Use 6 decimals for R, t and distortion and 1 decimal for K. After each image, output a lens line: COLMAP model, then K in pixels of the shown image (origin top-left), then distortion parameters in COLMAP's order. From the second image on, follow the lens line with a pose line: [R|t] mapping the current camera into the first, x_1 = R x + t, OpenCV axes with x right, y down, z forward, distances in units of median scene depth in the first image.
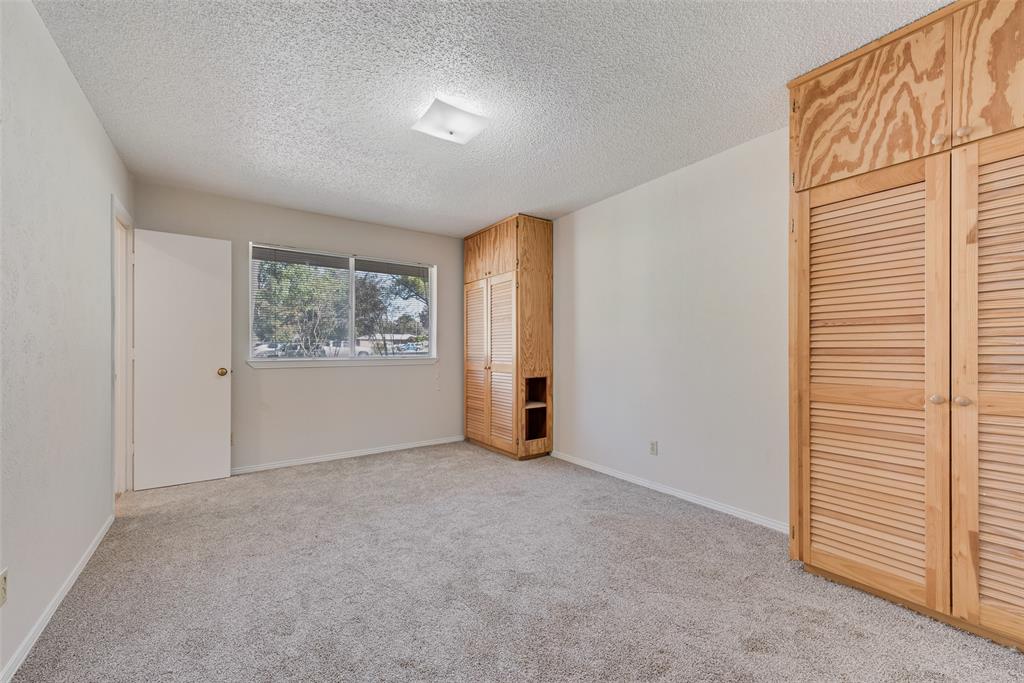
lens RADIAL K [[404.7, 0, 513.6], [0, 404.7, 346.4], [0, 0, 1]] dist [0.013768, -0.003796]
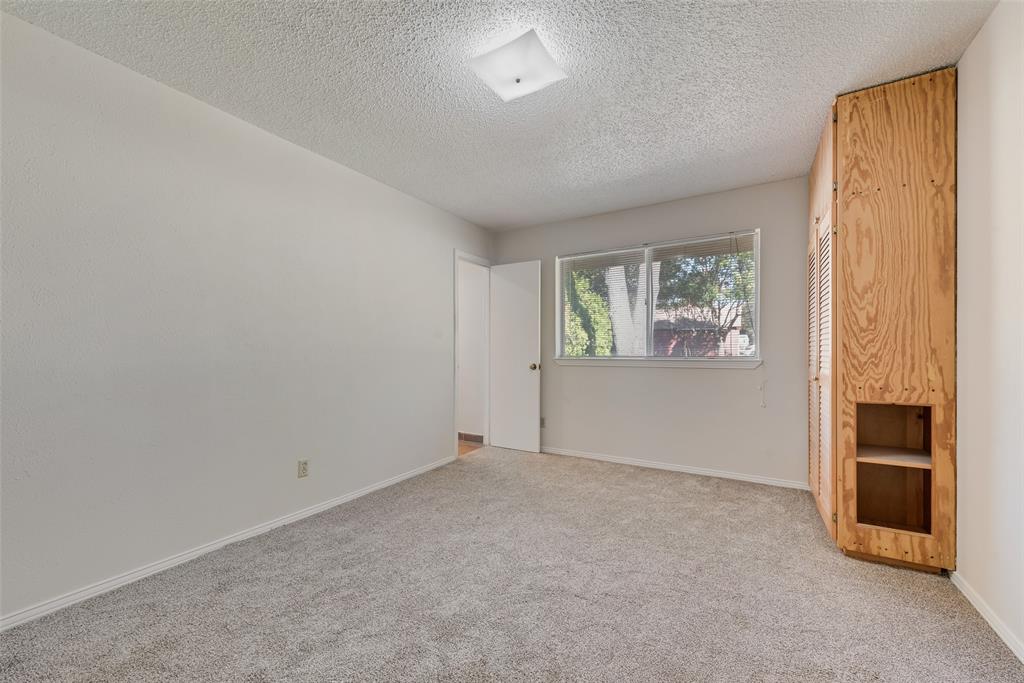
lens RADIAL K [[404.7, 0, 511.8], [0, 404.7, 346.4], [0, 0, 1]] dist [0.013768, -0.003796]
pose [[0.398786, -0.006687, -0.917019, 0.336432], [0.011036, 0.999936, -0.002492, 0.002406], [0.916977, -0.009127, 0.398835, 0.383967]]
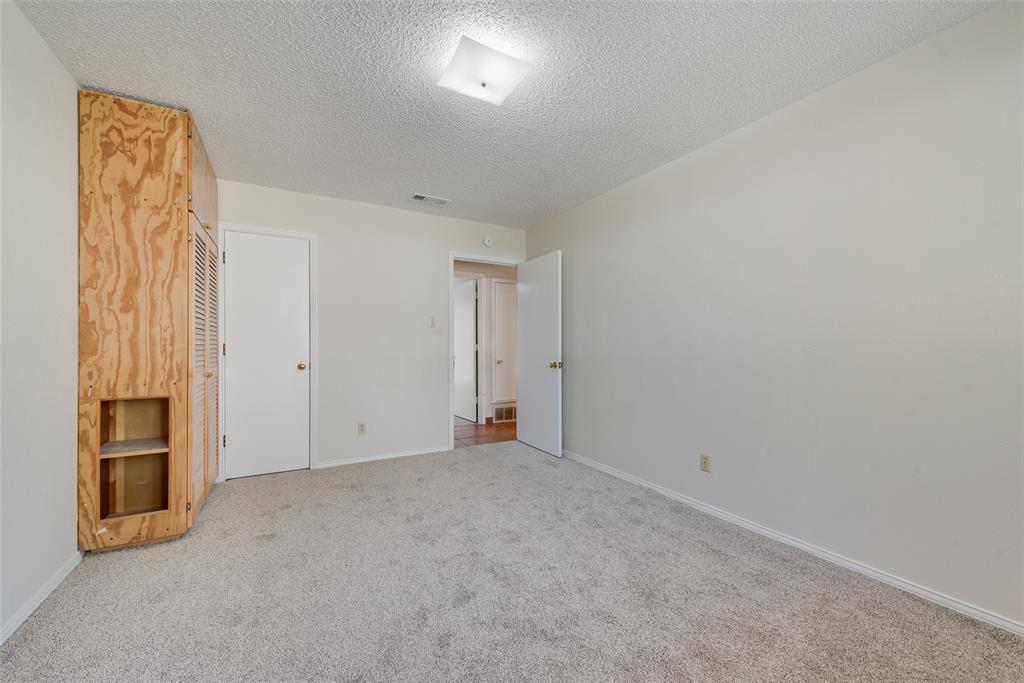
lens RADIAL K [[404.7, 0, 510.2], [0, 404.7, 341.1], [0, 0, 1]] dist [0.013768, -0.003796]
pose [[-0.996705, -0.001981, 0.081092, -0.146897], [-0.002483, 0.999978, -0.006090, -0.002711], [-0.081078, -0.006272, -0.996688, 1.046545]]
